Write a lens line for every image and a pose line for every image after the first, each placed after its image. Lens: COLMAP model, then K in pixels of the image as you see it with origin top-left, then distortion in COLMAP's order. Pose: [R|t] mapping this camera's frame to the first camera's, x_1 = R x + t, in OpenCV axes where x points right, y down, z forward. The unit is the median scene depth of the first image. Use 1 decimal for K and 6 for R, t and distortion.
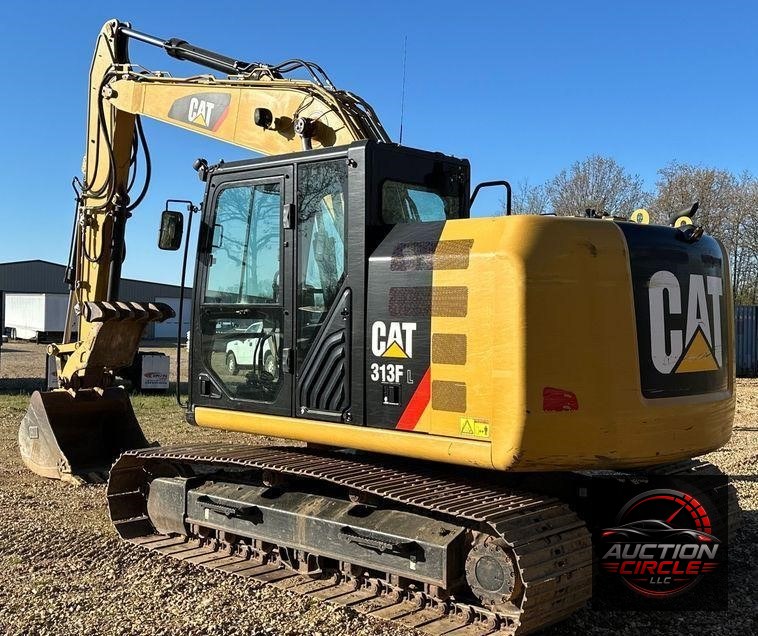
lens RADIAL K [[940.1, 0, 379.0], [0, 940.1, 318.0], [0, 0, 1]] dist [0.101224, -0.021446]
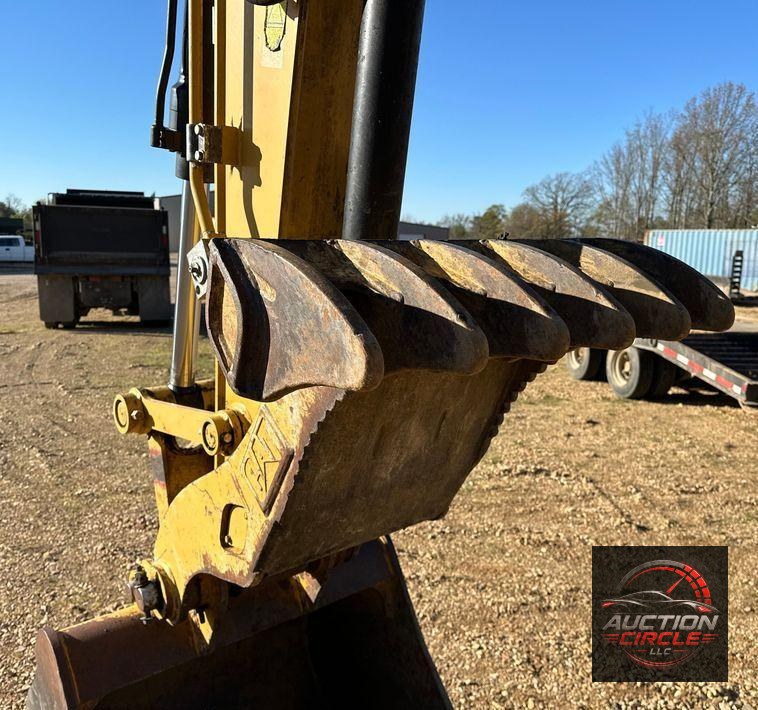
lens RADIAL K [[712.2, 0, 410.9], [0, 712.2, 355.0], [0, 0, 1]] dist [0.007962, 0.001632]
pose [[0.994281, 0.022814, -0.104333, -0.294447], [-0.004763, 0.985418, 0.170085, -0.019929], [0.106692, -0.168615, 0.979891, 0.977707]]
